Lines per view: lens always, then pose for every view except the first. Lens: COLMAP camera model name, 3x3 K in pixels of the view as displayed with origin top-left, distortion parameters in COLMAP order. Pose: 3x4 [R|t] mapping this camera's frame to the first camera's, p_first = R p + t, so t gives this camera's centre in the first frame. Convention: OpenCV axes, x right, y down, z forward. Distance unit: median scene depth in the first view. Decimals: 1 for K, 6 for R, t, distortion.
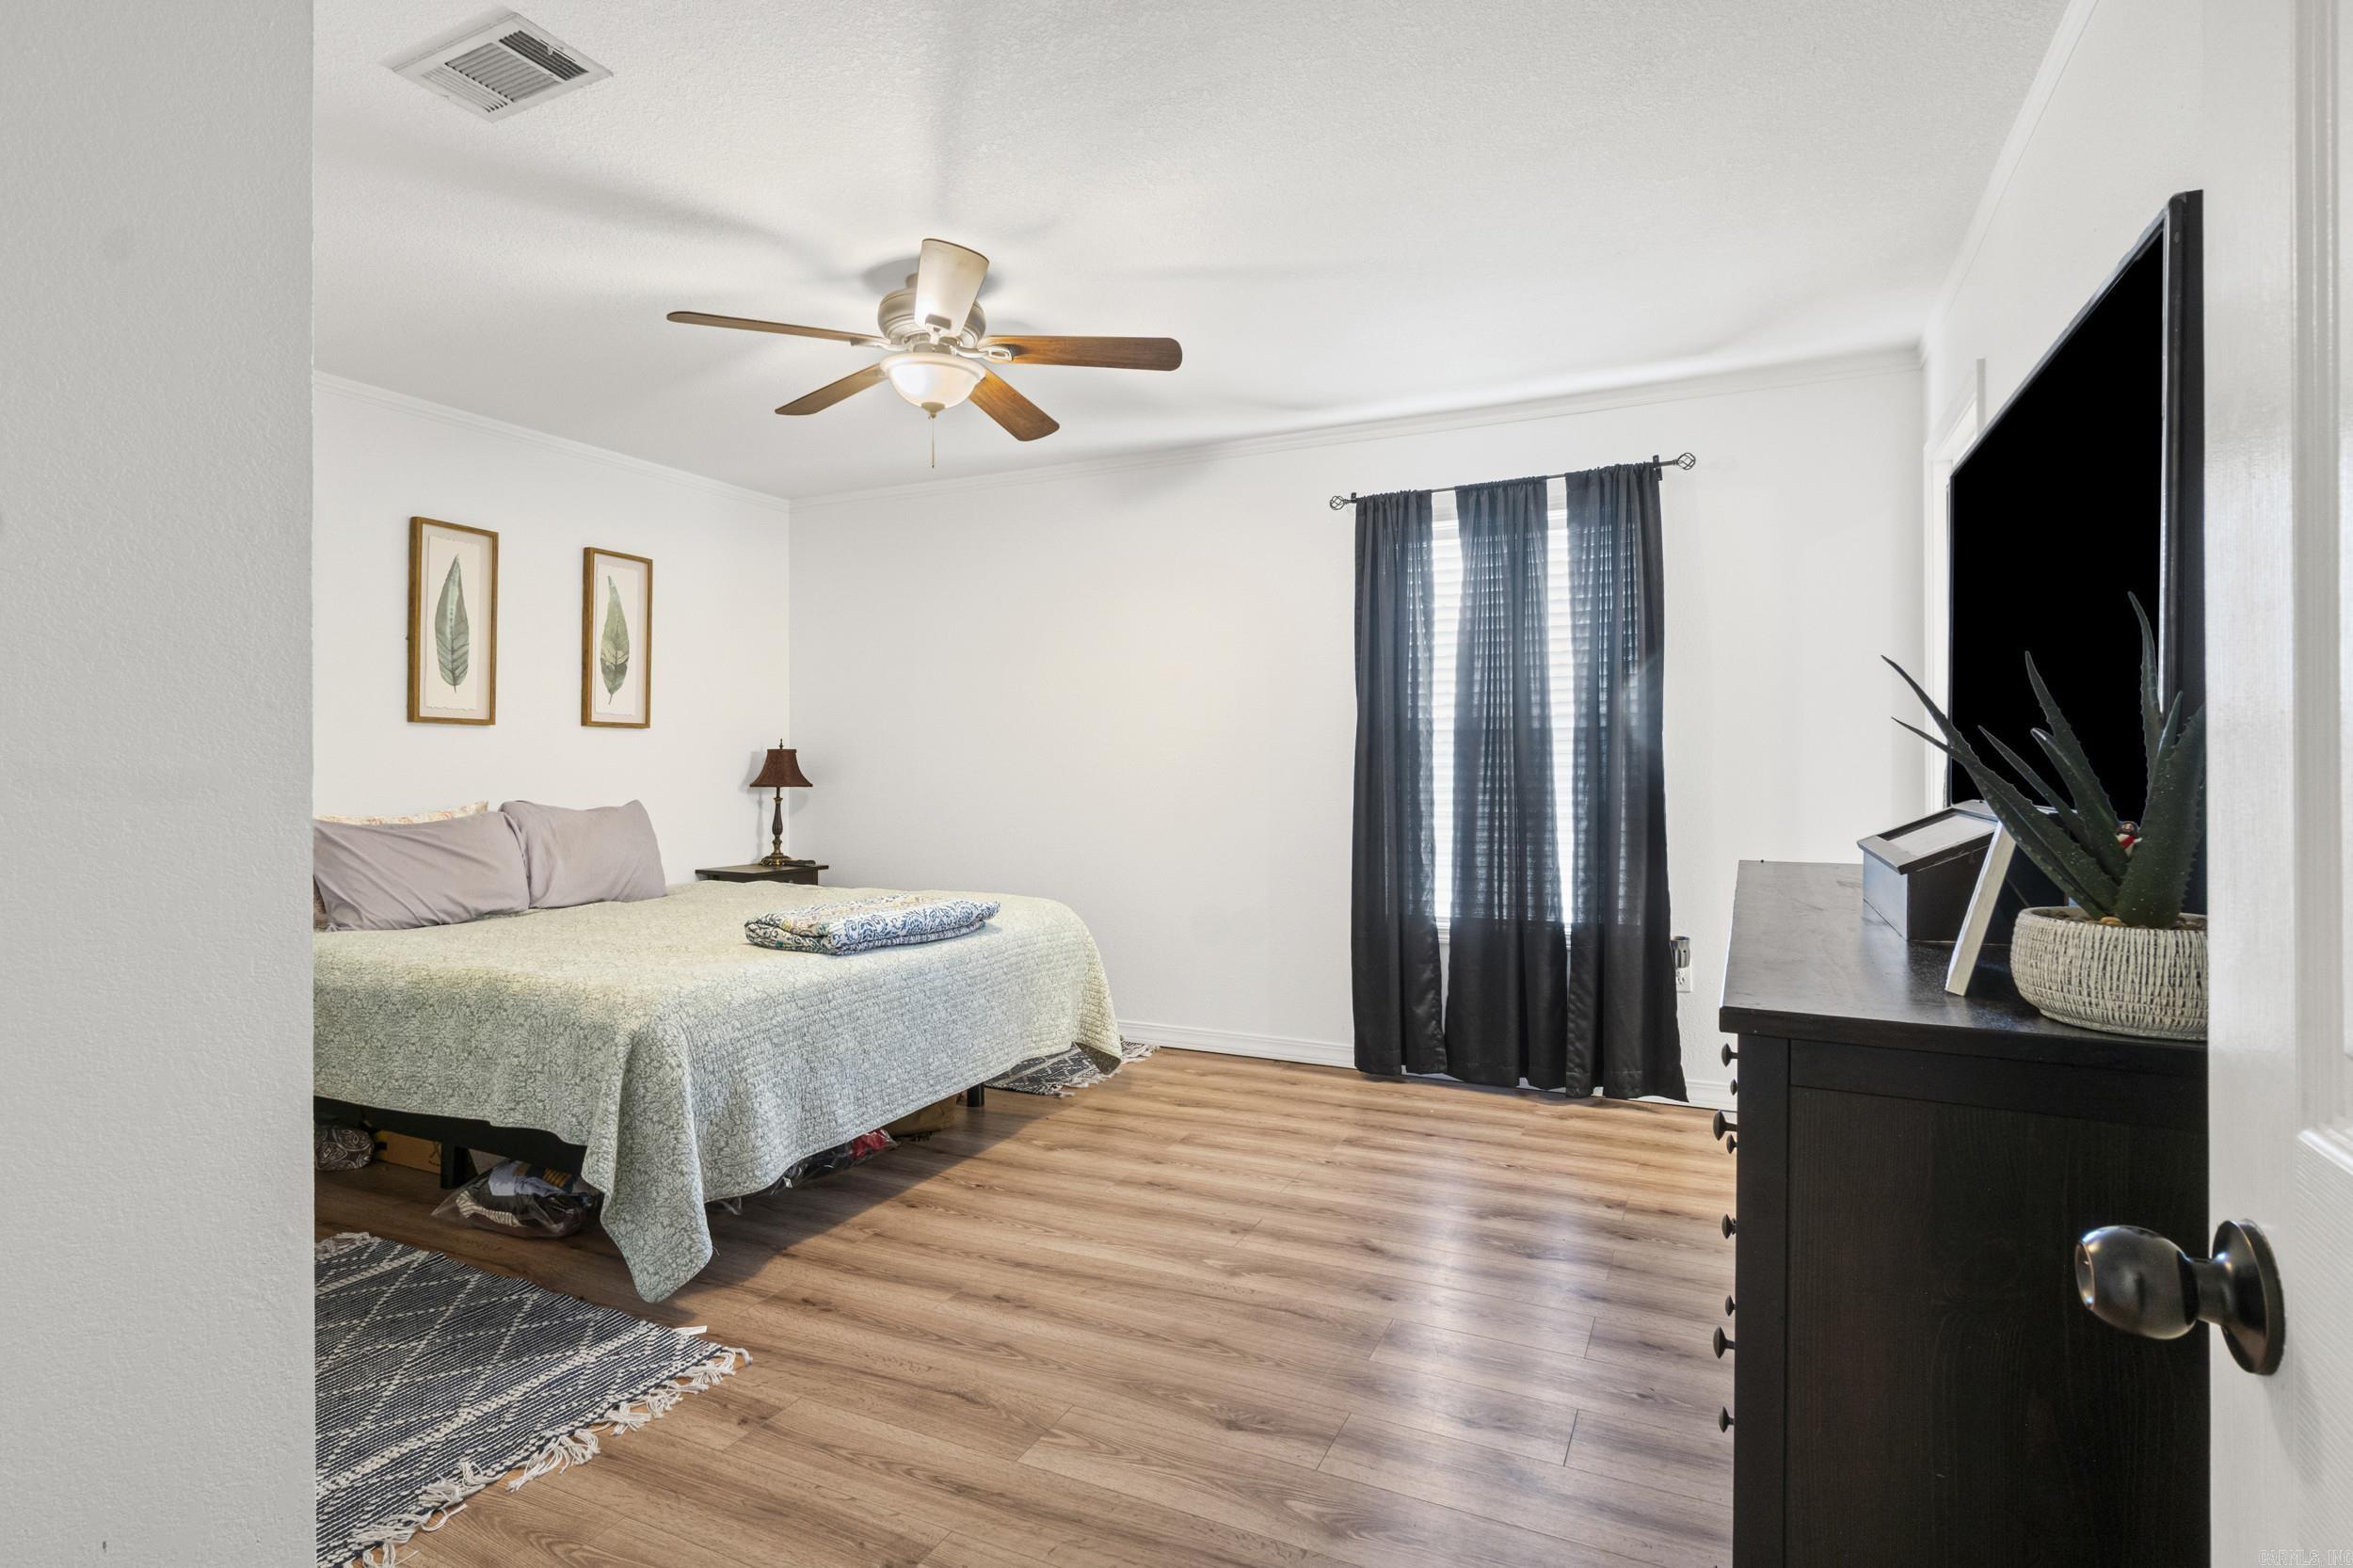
lens RADIAL K [[1182.2, 0, 1172.9], [0, 1182.2, 772.0], [0, 0, 1]] dist [-0.006139, -0.000565]
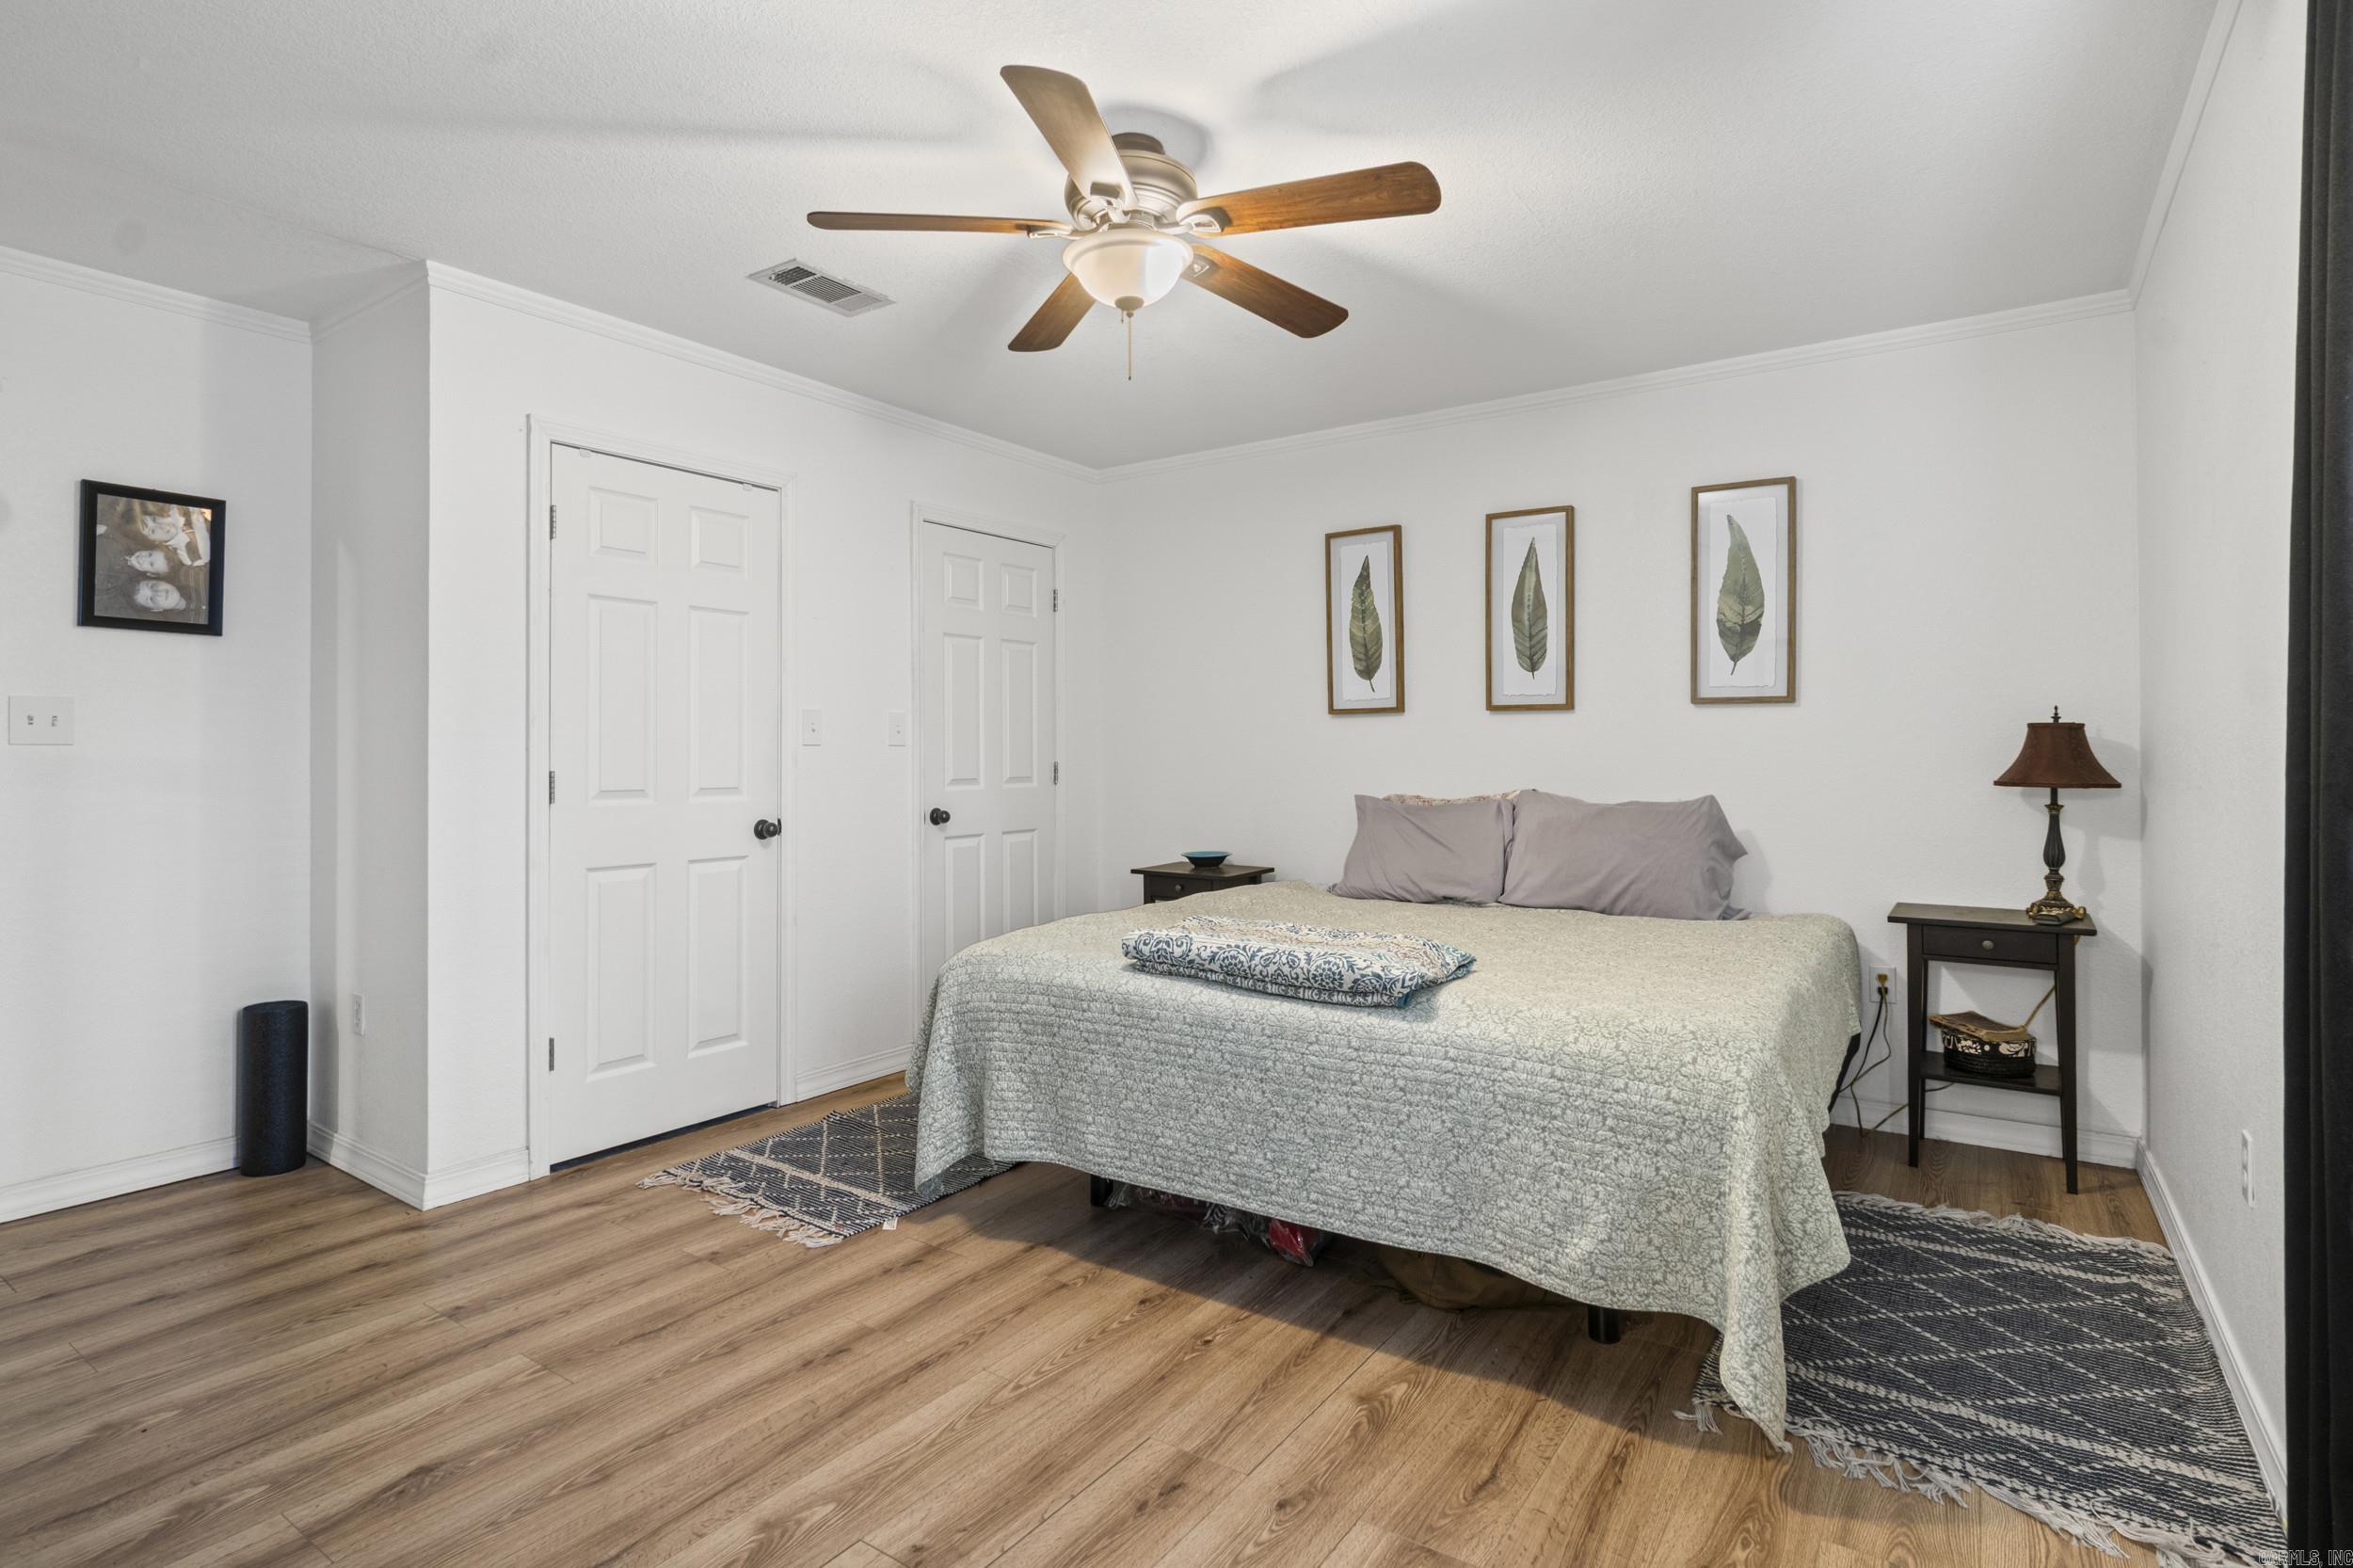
lens RADIAL K [[1182.2, 0, 1143.5], [0, 1182.2, 748.8], [0, 0, 1]] dist [-0.006139, -0.000565]
pose [[-0.168796, -0.003068, -0.985646, 0.525177], [-0.002422, 0.999993, -0.002697, -0.006044], [0.985648, 0.001932, -0.168802, 1.039547]]
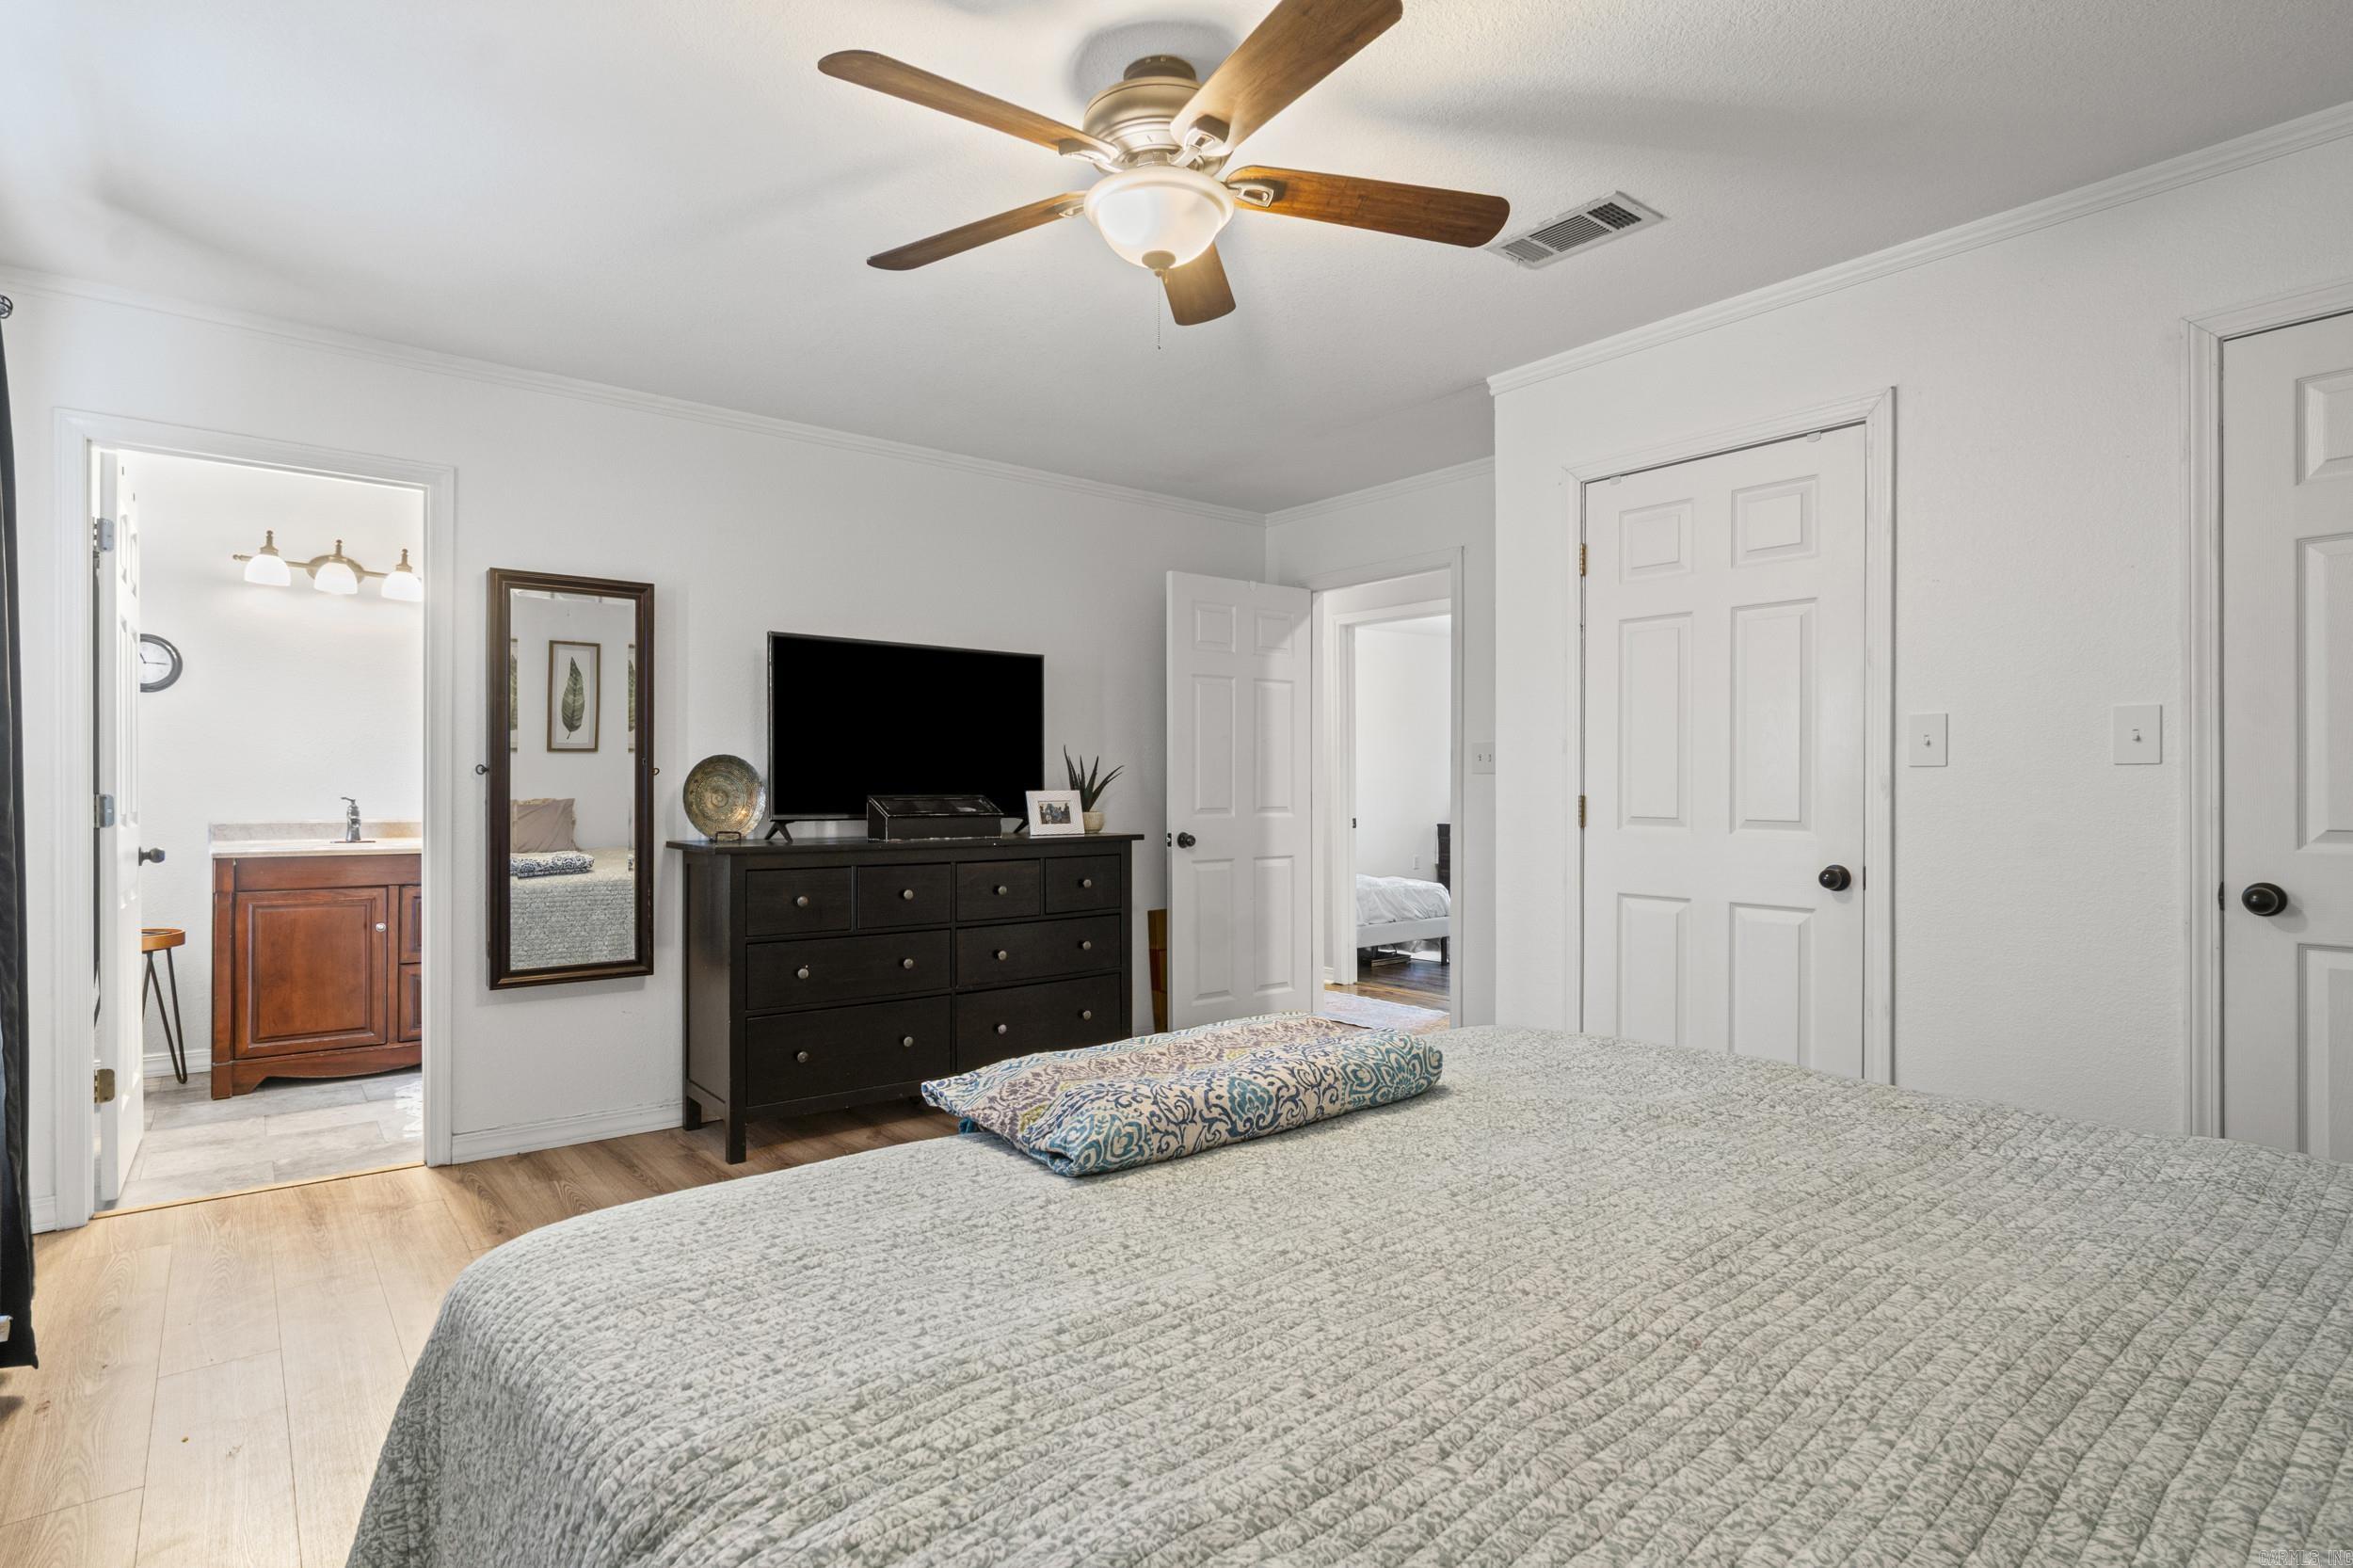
lens RADIAL K [[1182.2, 0, 1181.1], [0, 1182.2, 791.0], [0, 0, 1]] dist [-0.006139, -0.000565]
pose [[-0.900669, 0.001523, 0.434503, -0.385844], [0.007322, 0.999905, 0.011674, -0.007947], [-0.434444, 0.013696, -0.900595, 1.434567]]
